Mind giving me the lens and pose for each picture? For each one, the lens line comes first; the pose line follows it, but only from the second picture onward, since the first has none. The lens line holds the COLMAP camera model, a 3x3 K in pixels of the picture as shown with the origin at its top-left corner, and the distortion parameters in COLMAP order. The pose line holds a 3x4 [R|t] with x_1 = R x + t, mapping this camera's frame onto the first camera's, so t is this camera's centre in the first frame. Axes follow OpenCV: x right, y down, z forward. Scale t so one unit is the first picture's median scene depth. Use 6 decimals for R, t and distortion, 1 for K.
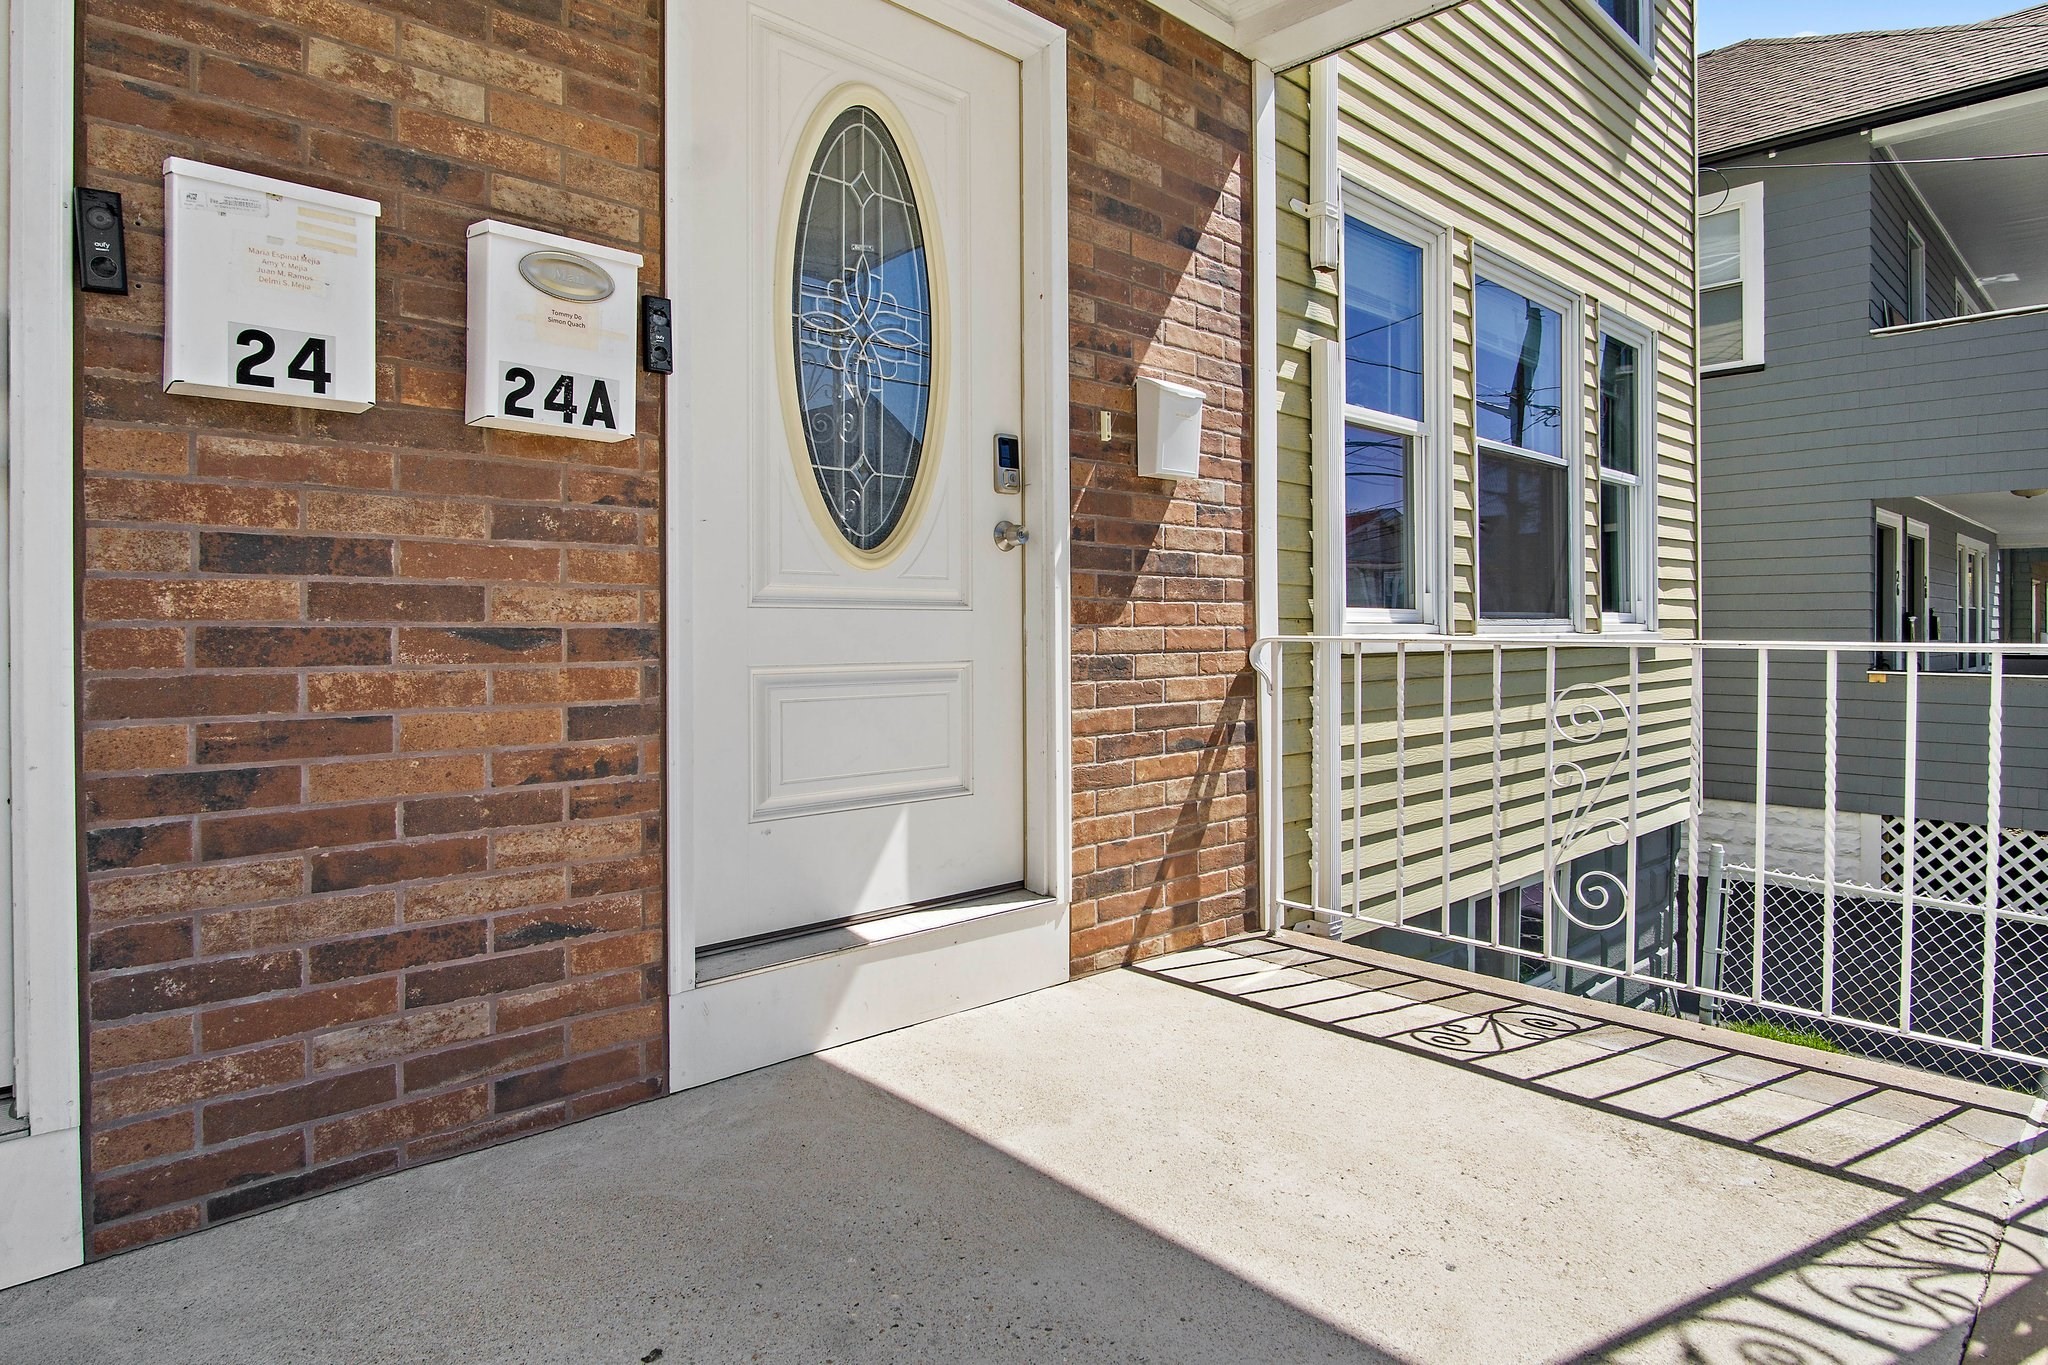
lens RADIAL K [[1121.0, 0, 1026.7], [0, 1121.0, 639.9], [0, 0, 1]] dist [-0.019373, -0.001694]
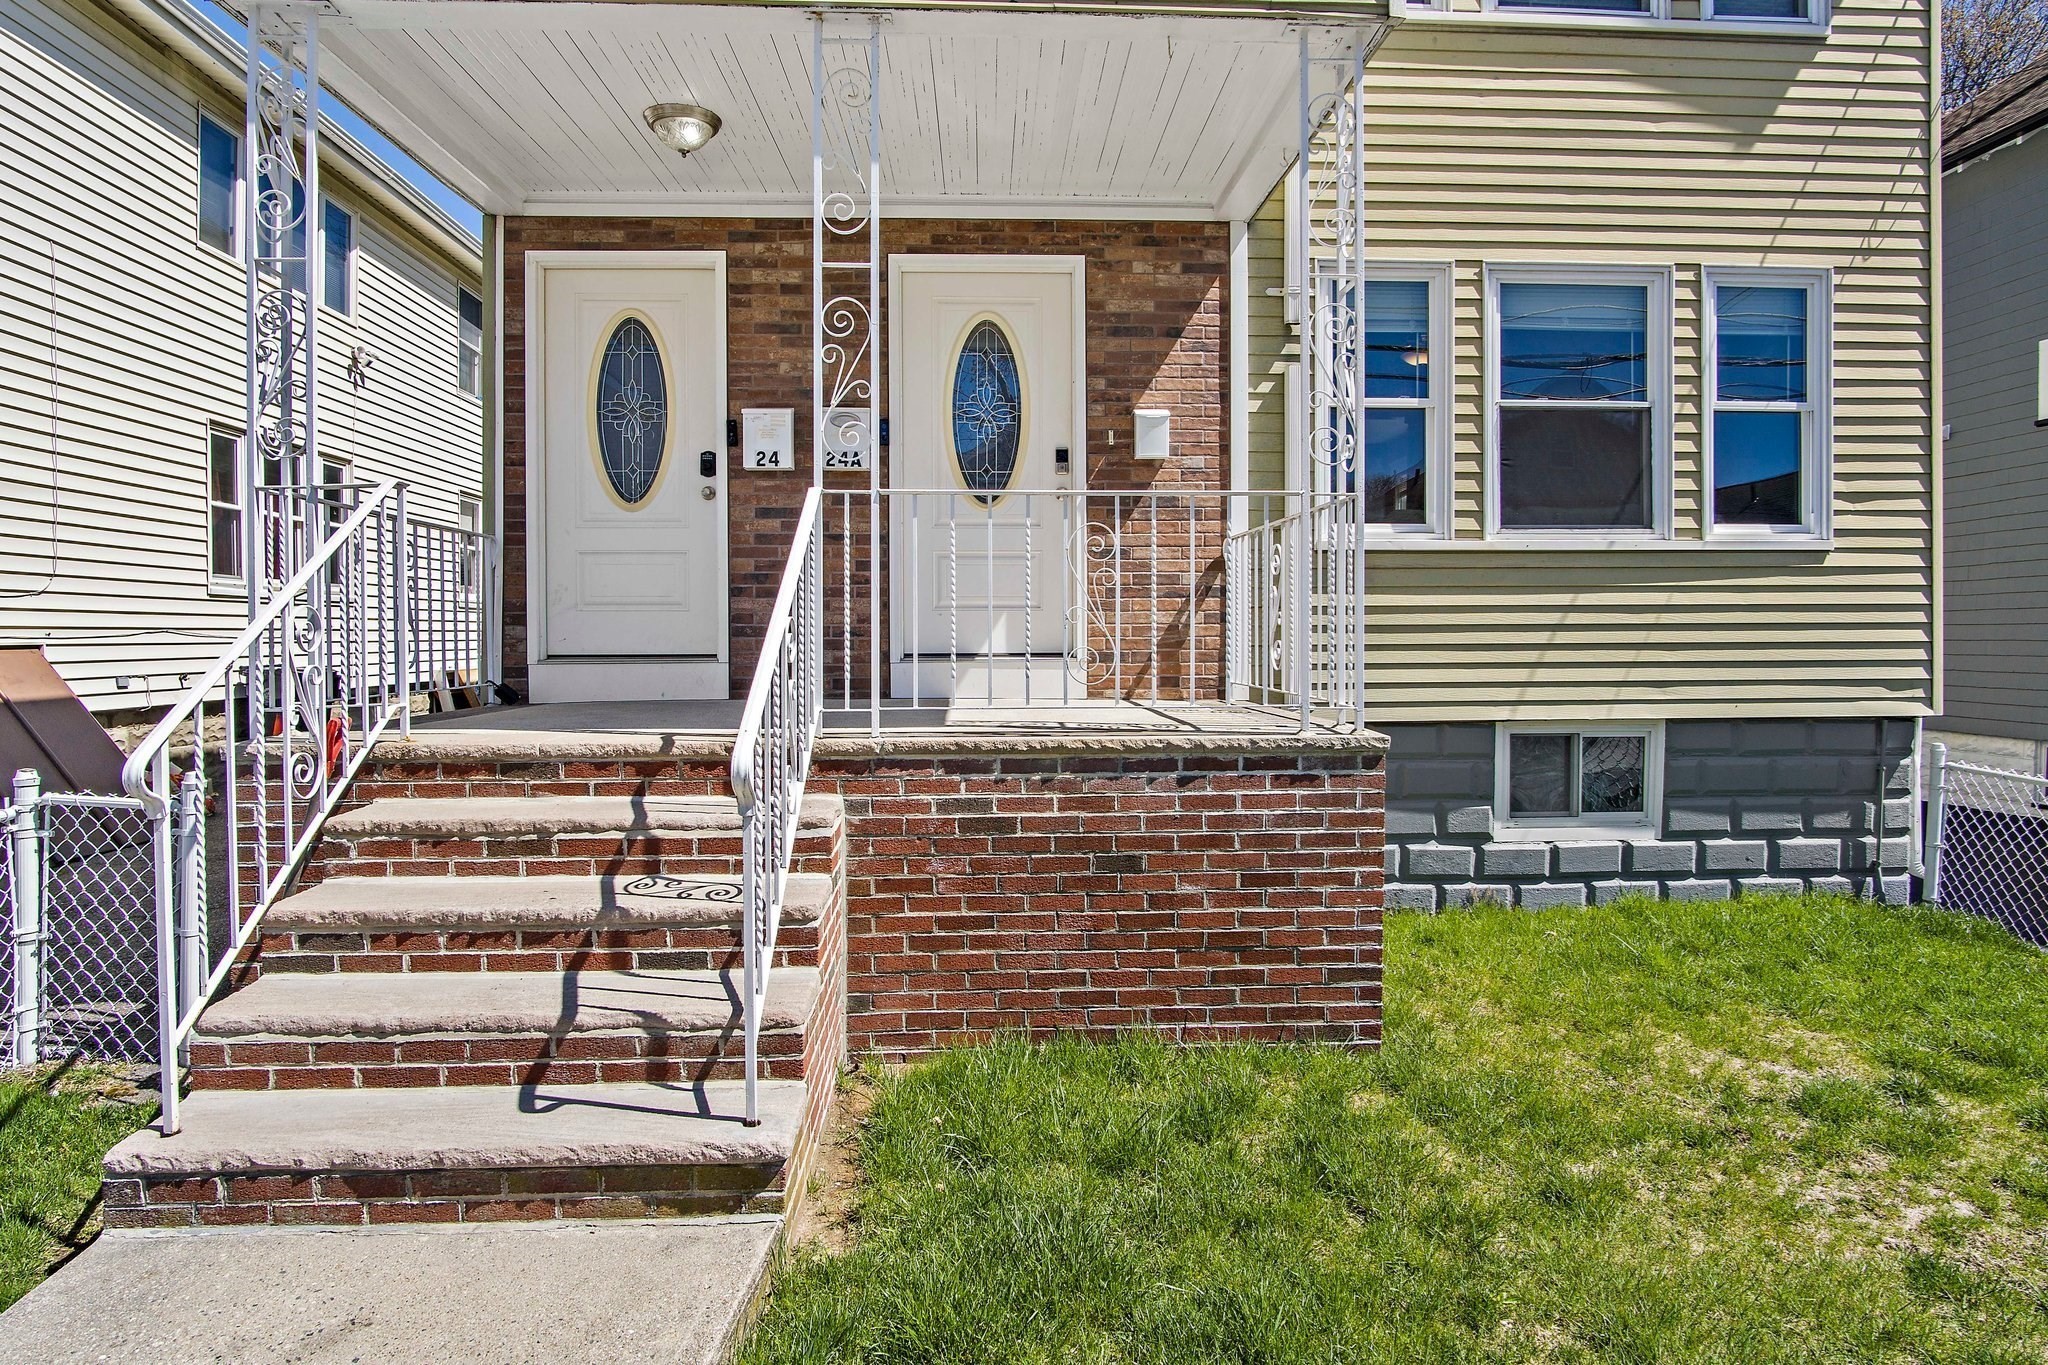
lens RADIAL K [[1121.0, 0, 1022.2], [0, 1121.0, 668.9], [0, 0, 1]] dist [-0.019373, -0.001694]
pose [[0.762800, 0.014597, -0.646469, 1.273143], [-0.005184, 0.999851, 0.016458, 0.202705], [0.646613, -0.009203, 0.762762, -0.687680]]
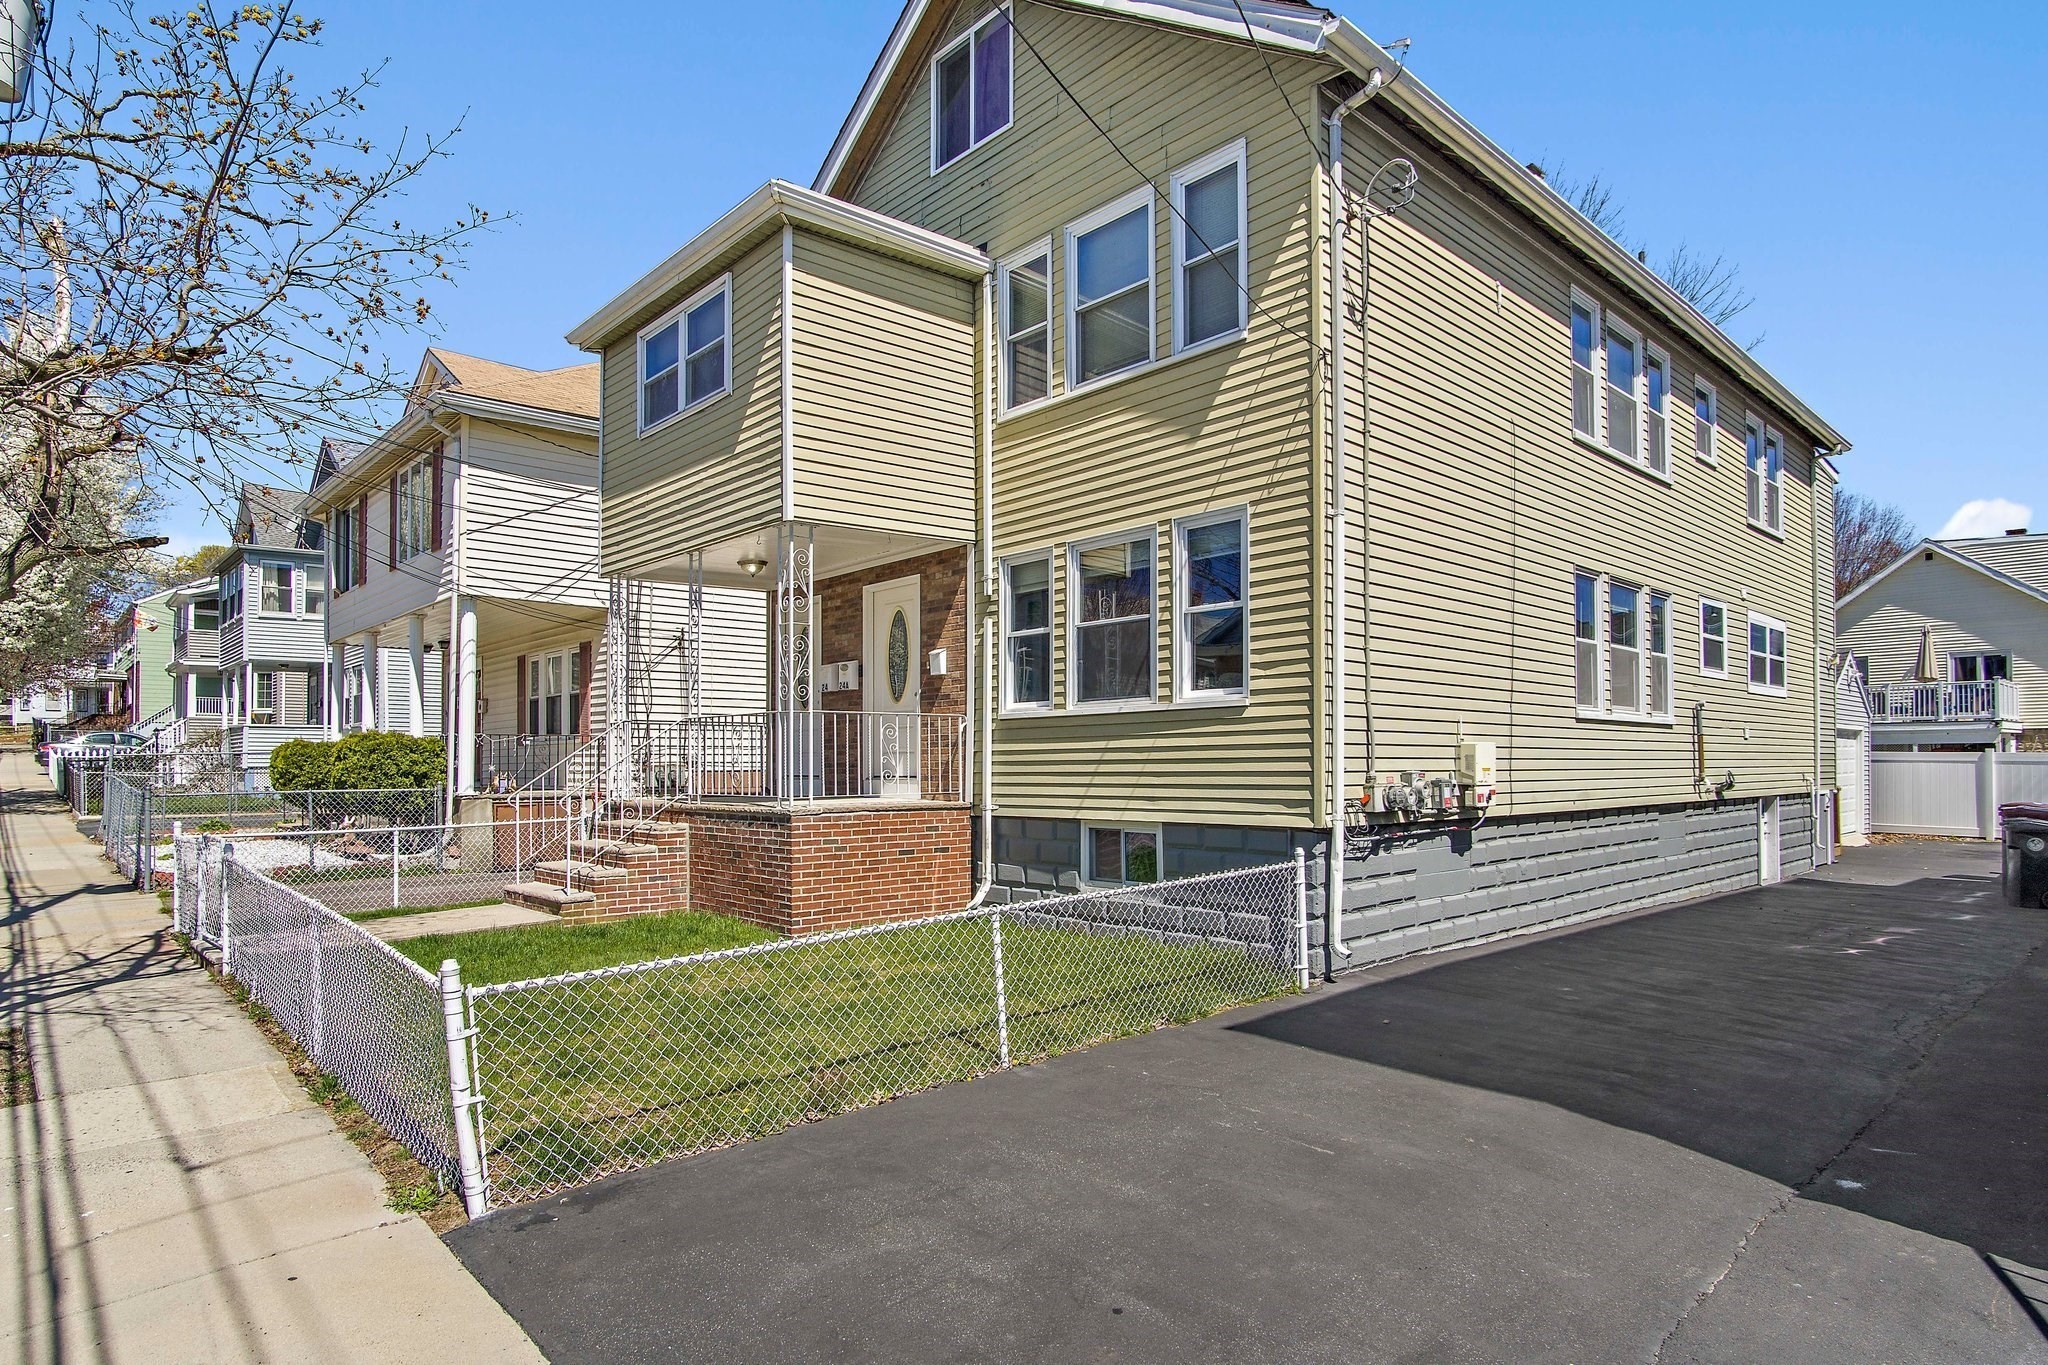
lens RADIAL K [[1121.0, 0, 1001.9], [0, 1121.0, 779.5], [0, 0, 1]] dist [-0.019373, -0.001694]
pose [[-0.017579, 0.010219, -0.999793, 4.046538], [-0.009393, 0.999902, 0.010385, 0.175112], [0.999801, 0.009574, -0.017482, 1.317503]]
